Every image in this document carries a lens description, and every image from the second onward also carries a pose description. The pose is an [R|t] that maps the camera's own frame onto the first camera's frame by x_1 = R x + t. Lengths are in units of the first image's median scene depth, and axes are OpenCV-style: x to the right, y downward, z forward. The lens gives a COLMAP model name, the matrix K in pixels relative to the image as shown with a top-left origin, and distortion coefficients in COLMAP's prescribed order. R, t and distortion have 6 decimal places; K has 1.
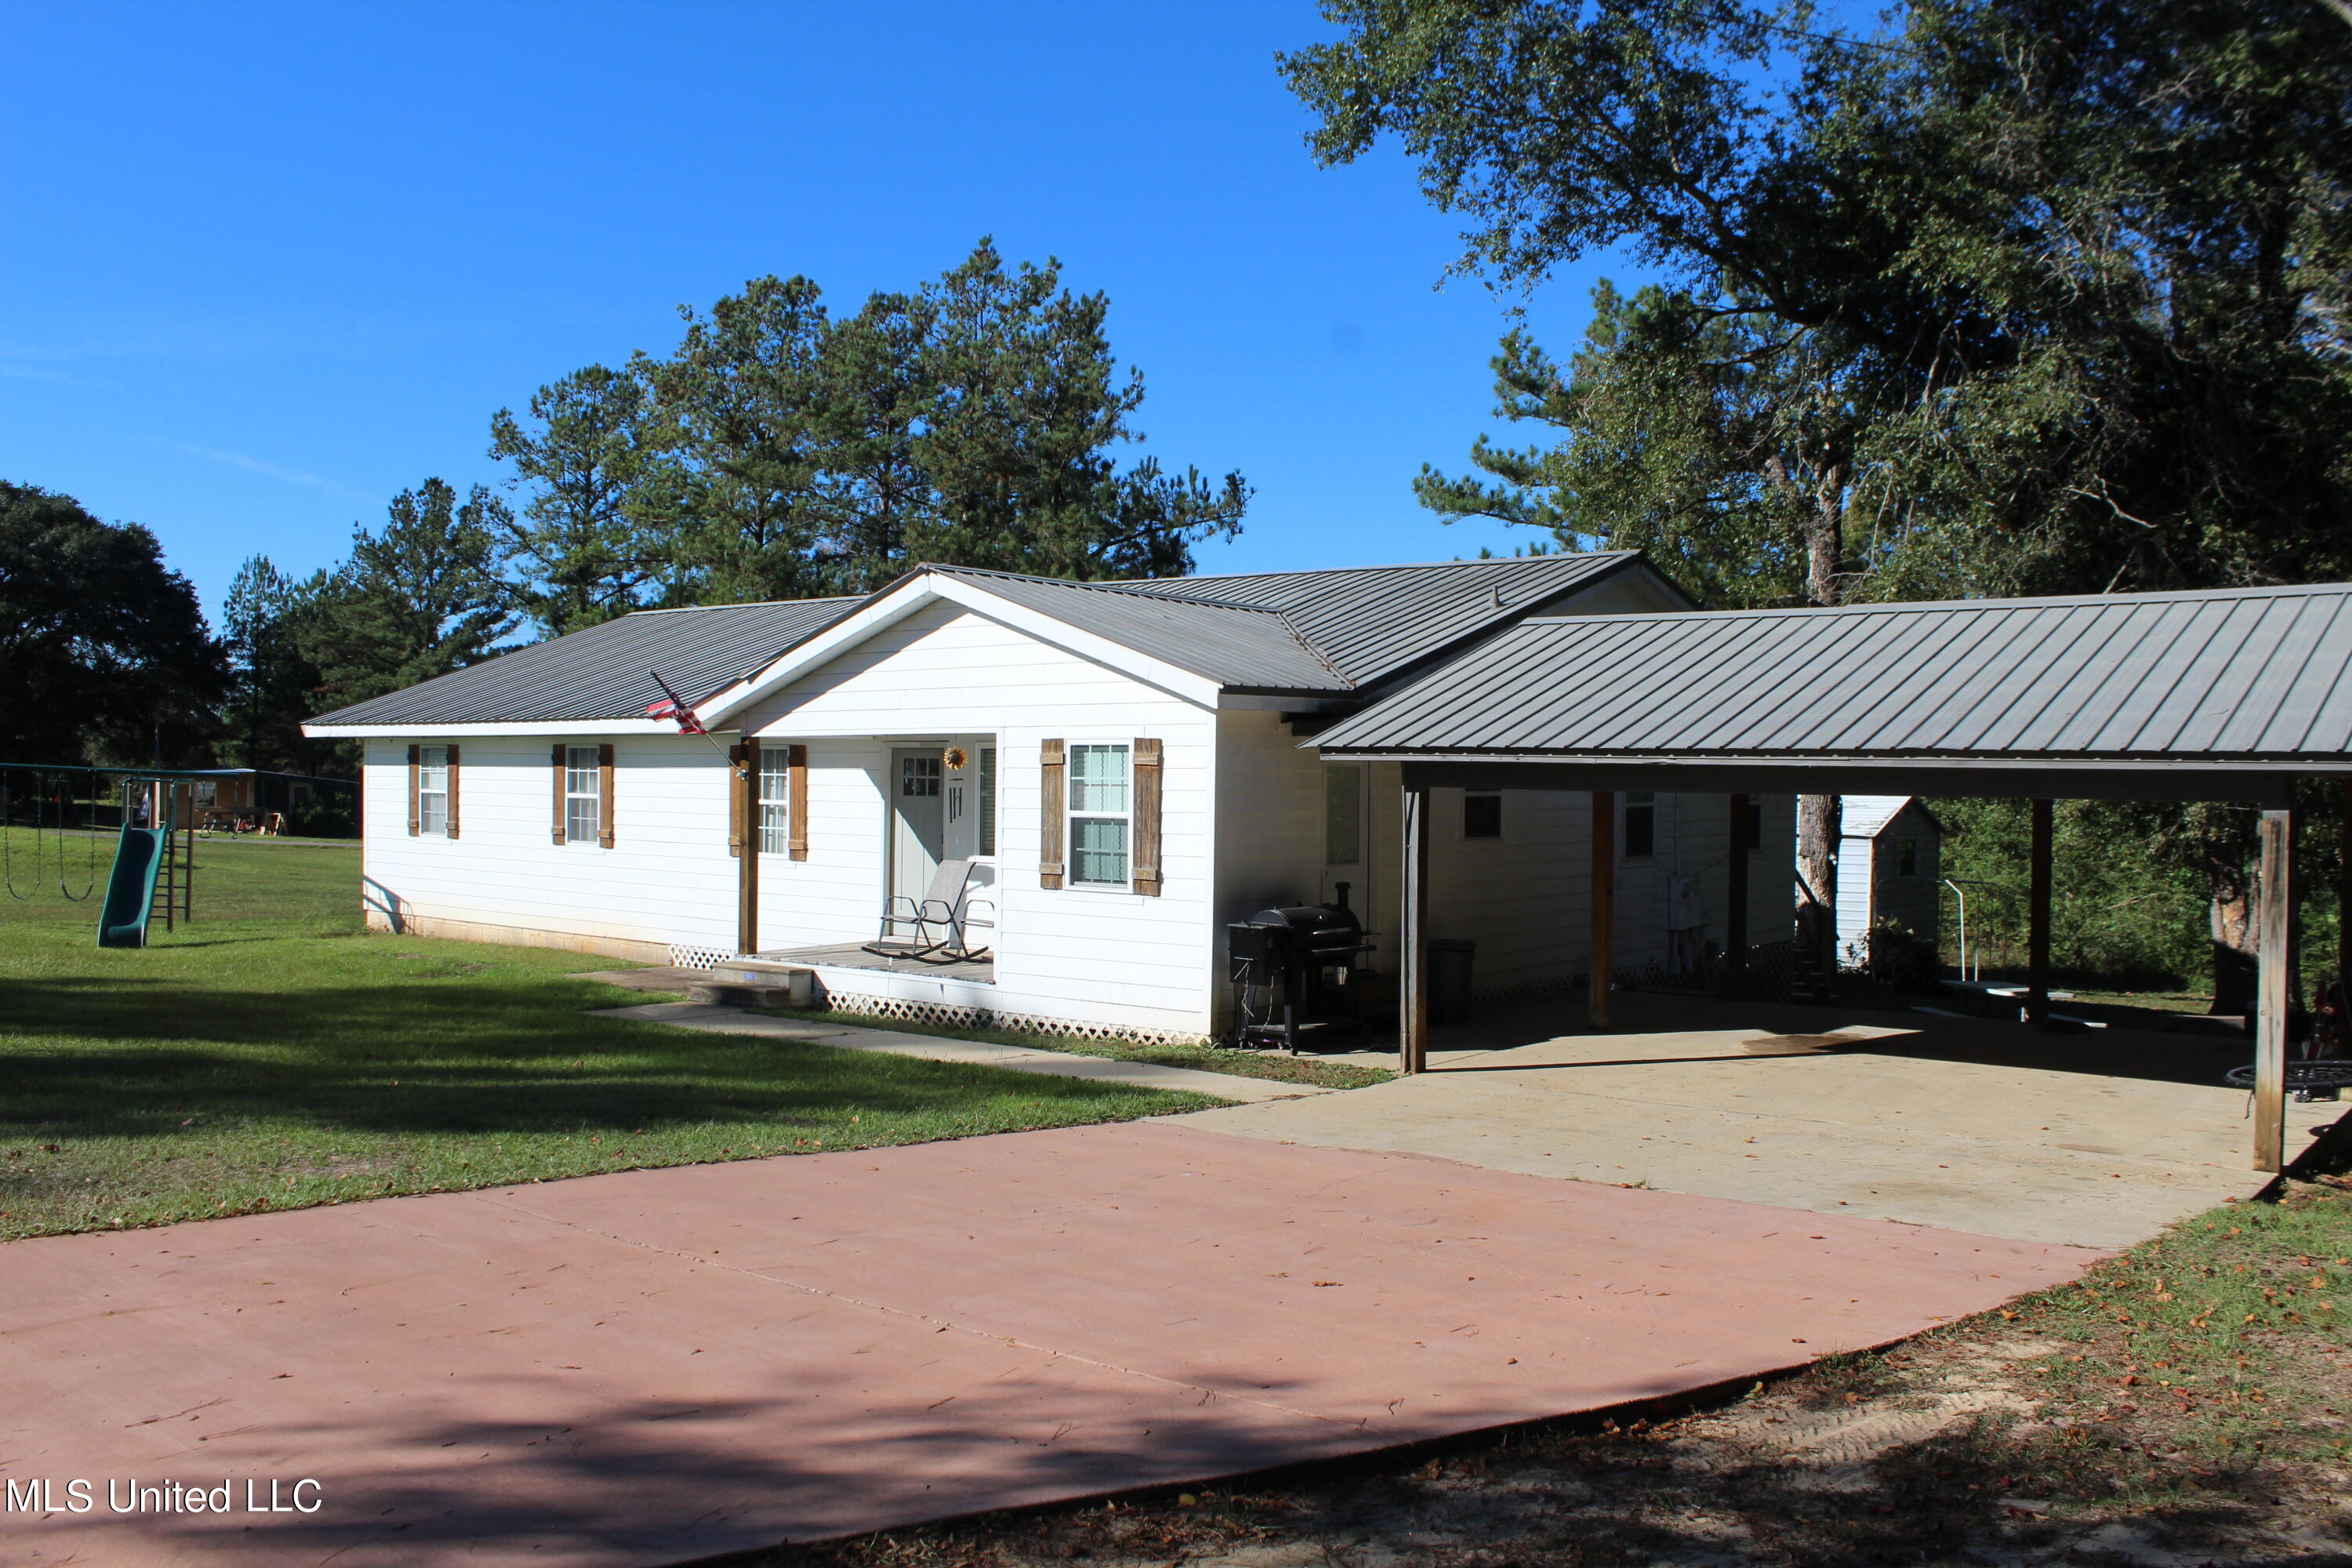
lens RADIAL K [[1943.0, 0, 1176.0], [0, 1943.0, 784.0], [0, 0, 1]] dist [-0.119120, 0.082786]
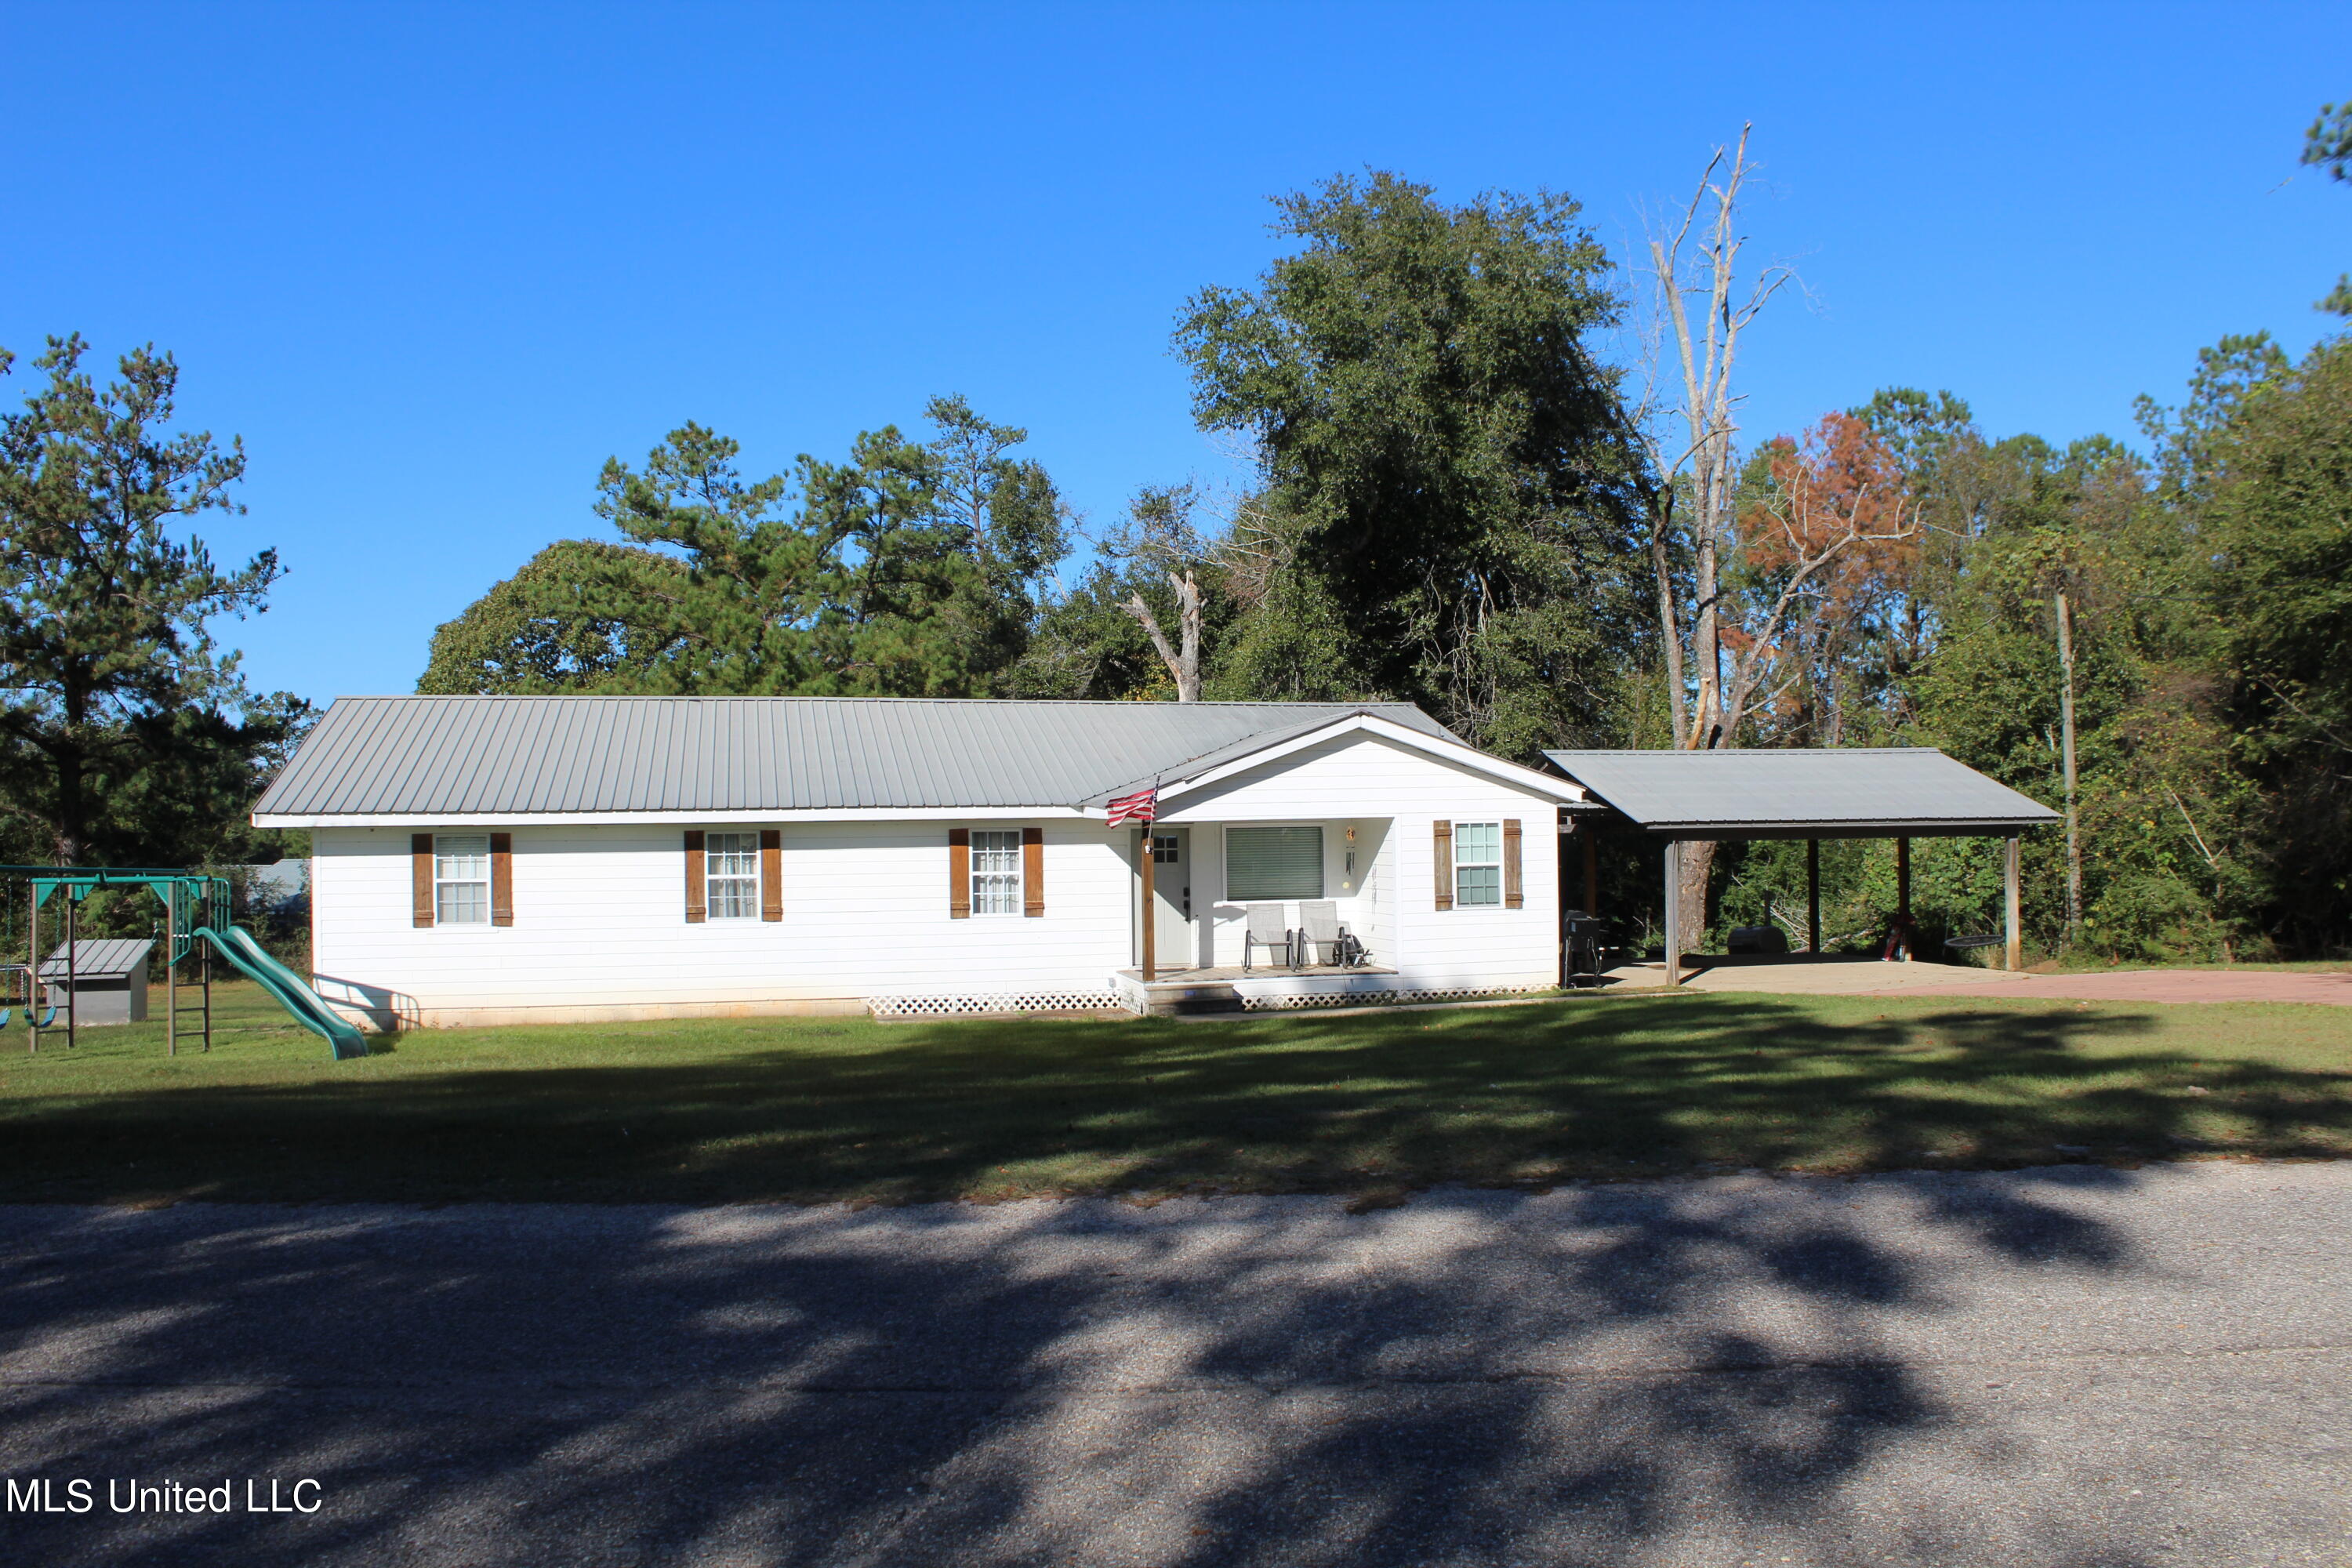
lens RADIAL K [[1943.0, 0, 1176.0], [0, 1943.0, 784.0], [0, 0, 1]] dist [-0.119120, 0.082786]
pose [[0.620150, 0.002054, 0.784480, -1.089026], [0.026812, 0.999357, -0.023812, -0.014957], [-0.784025, 0.035800, 0.619696, 0.107578]]
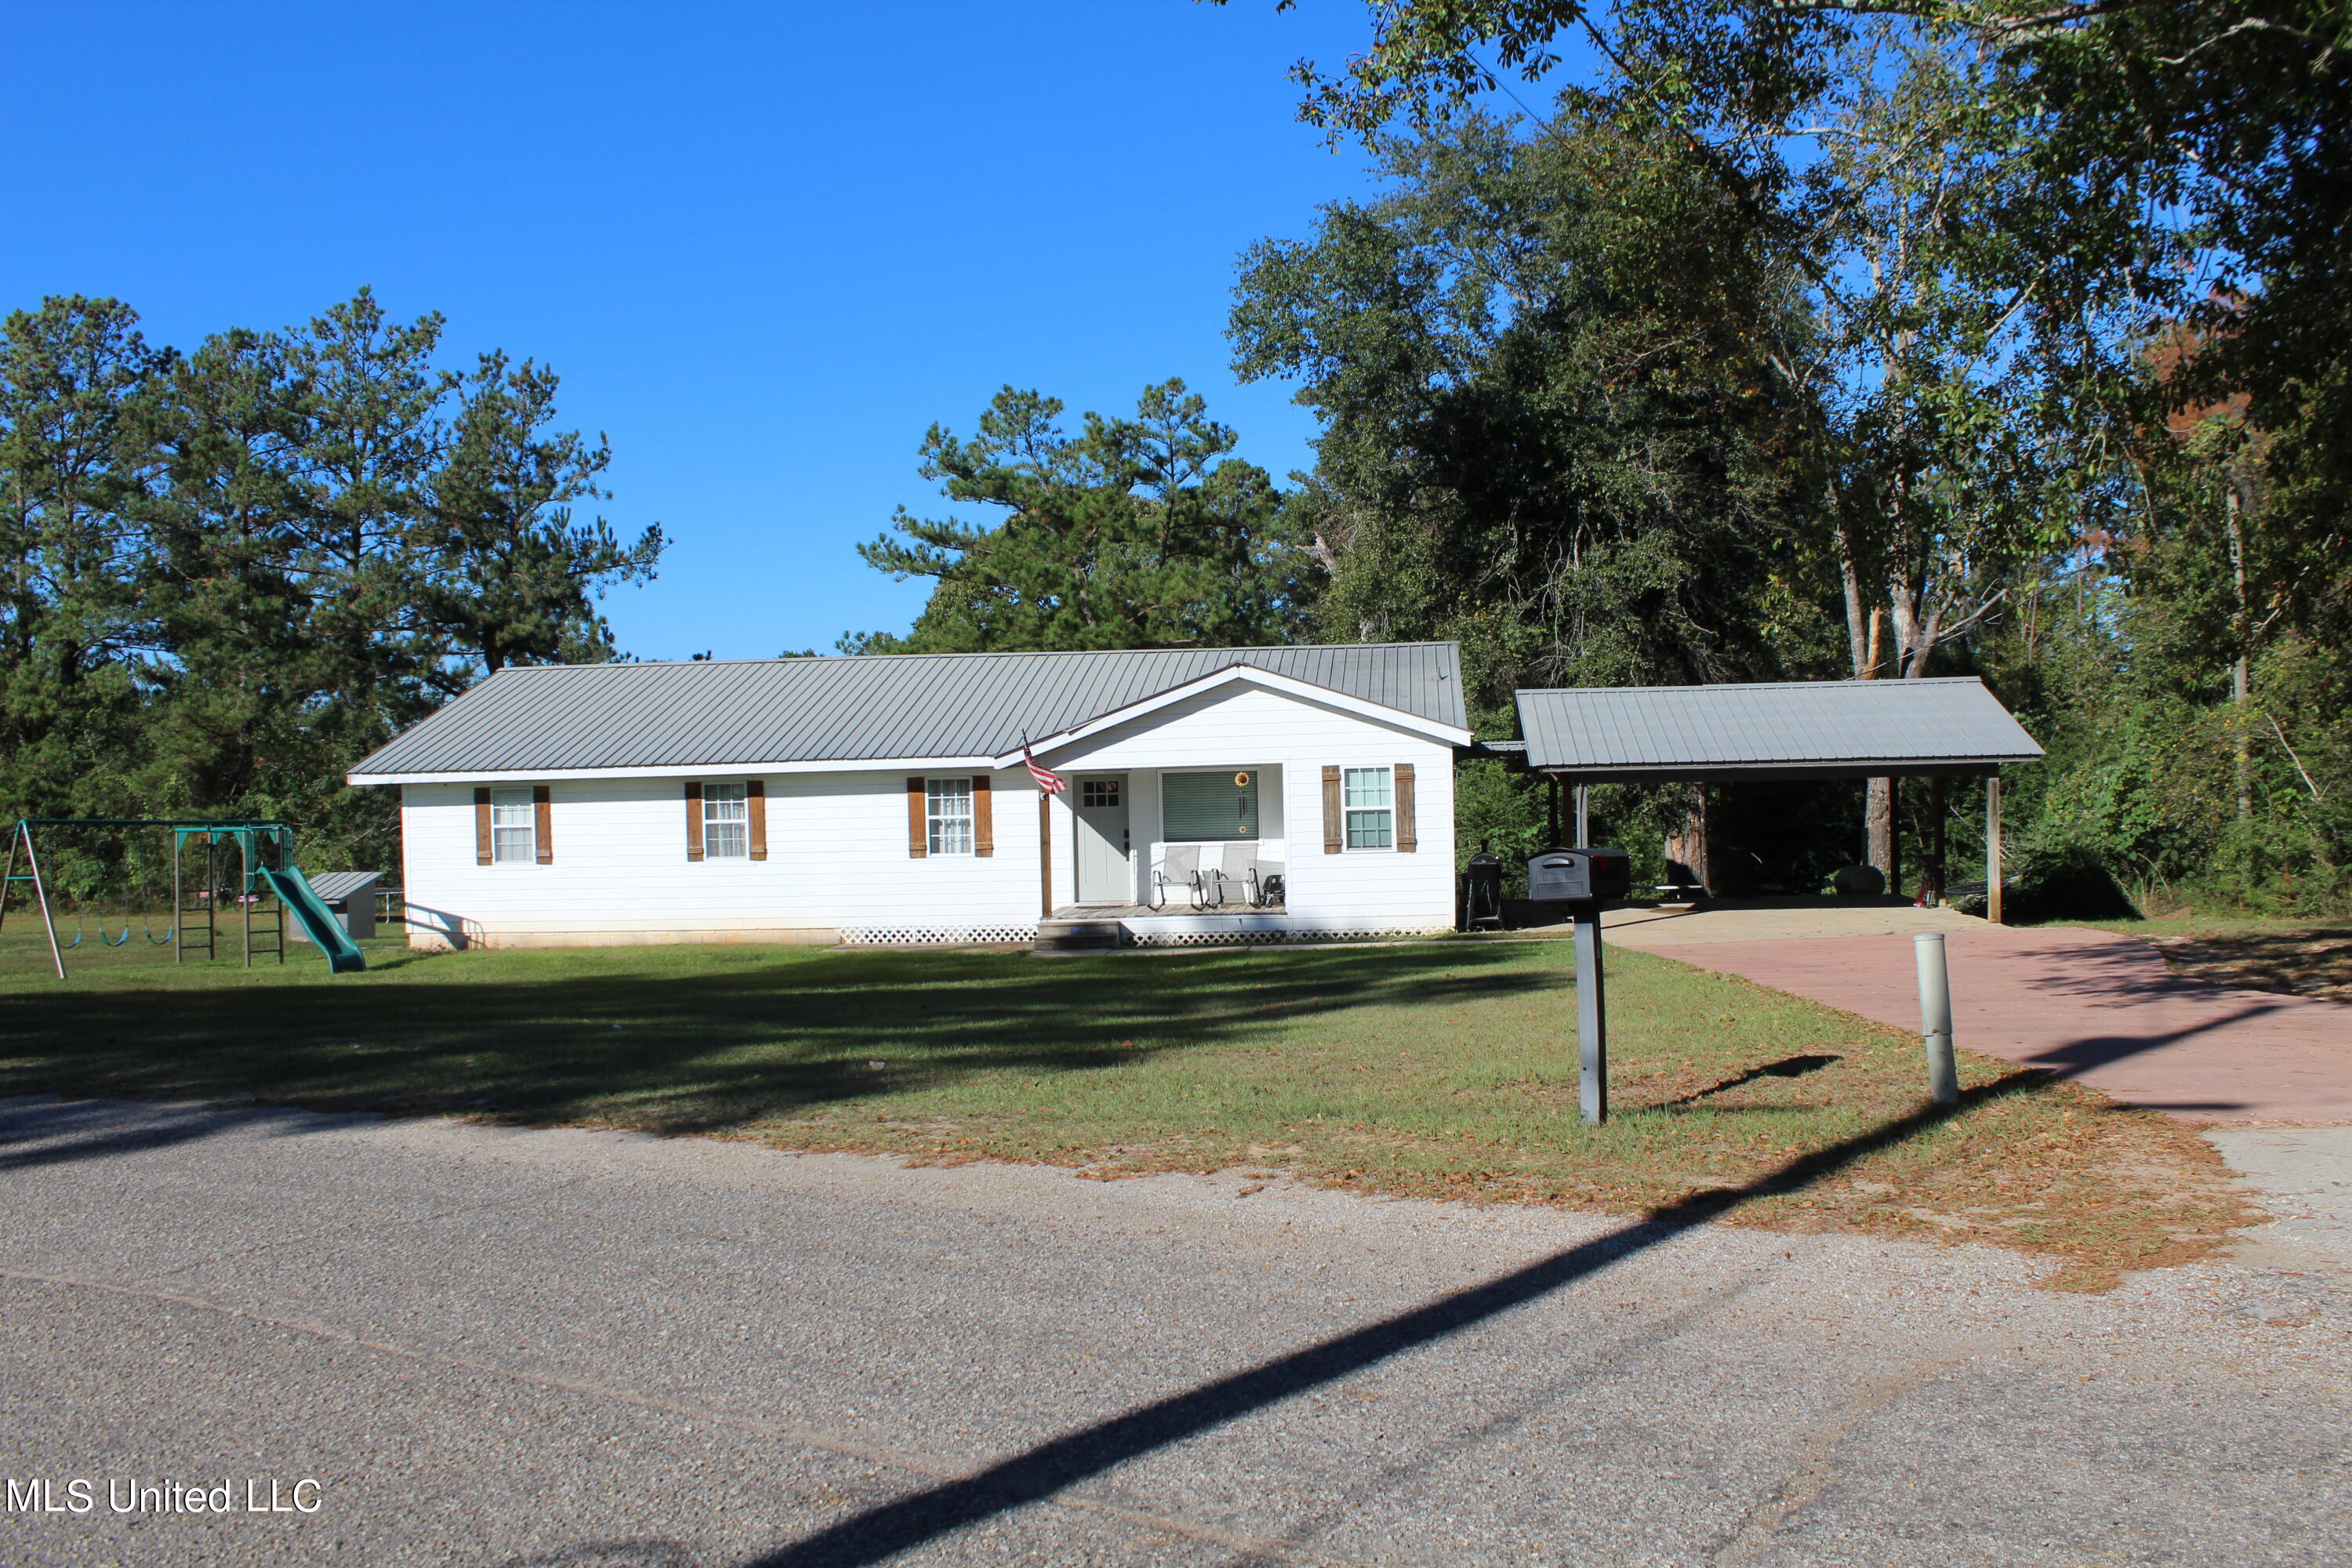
lens RADIAL K [[1943.0, 0, 1176.0], [0, 1943.0, 784.0], [0, 0, 1]] dist [-0.119120, 0.082786]
pose [[0.844053, -0.036994, 0.534983, -0.786502], [0.038686, 0.999219, 0.008061, -0.018703], [-0.534863, 0.013892, 0.844824, -0.263528]]
